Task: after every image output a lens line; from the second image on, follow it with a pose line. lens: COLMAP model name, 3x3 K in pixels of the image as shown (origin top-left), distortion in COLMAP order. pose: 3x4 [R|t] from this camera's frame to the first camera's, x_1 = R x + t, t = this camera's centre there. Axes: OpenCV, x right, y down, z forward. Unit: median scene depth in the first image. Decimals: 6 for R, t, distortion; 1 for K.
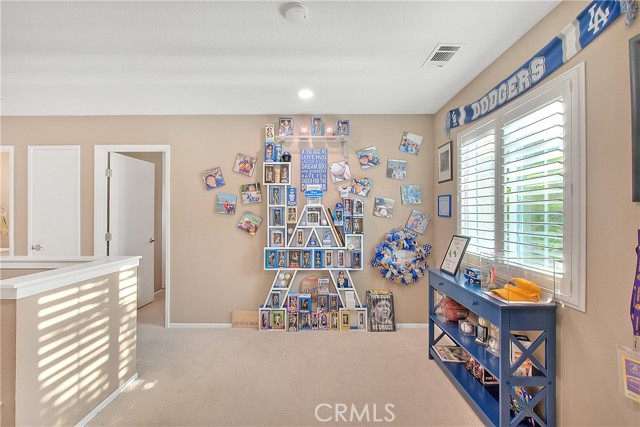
lens RADIAL K [[283.5, 0, 320.0], [0, 283.5, 213.5], [0, 0, 1]] dist [0.000066, -0.000456]
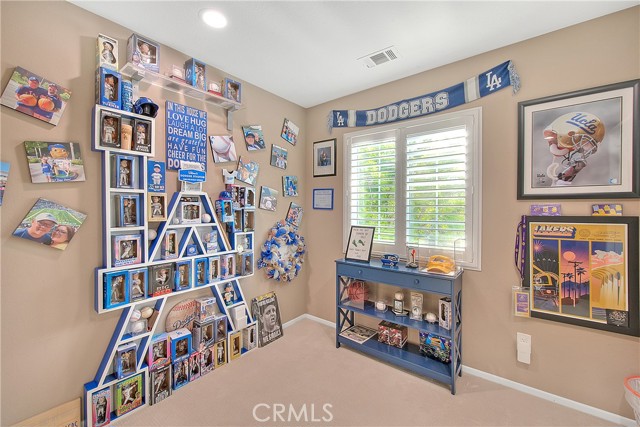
lens RADIAL K [[266.1, 0, 337.4], [0, 266.1, 209.6], [0, 0, 1]] dist [-0.000583, -0.000199]
pose [[0.600166, -0.006010, 0.799853, -0.318383], [-0.003779, 0.999939, 0.010349, 0.002272], [-0.799866, -0.009233, 0.600107, 0.356812]]
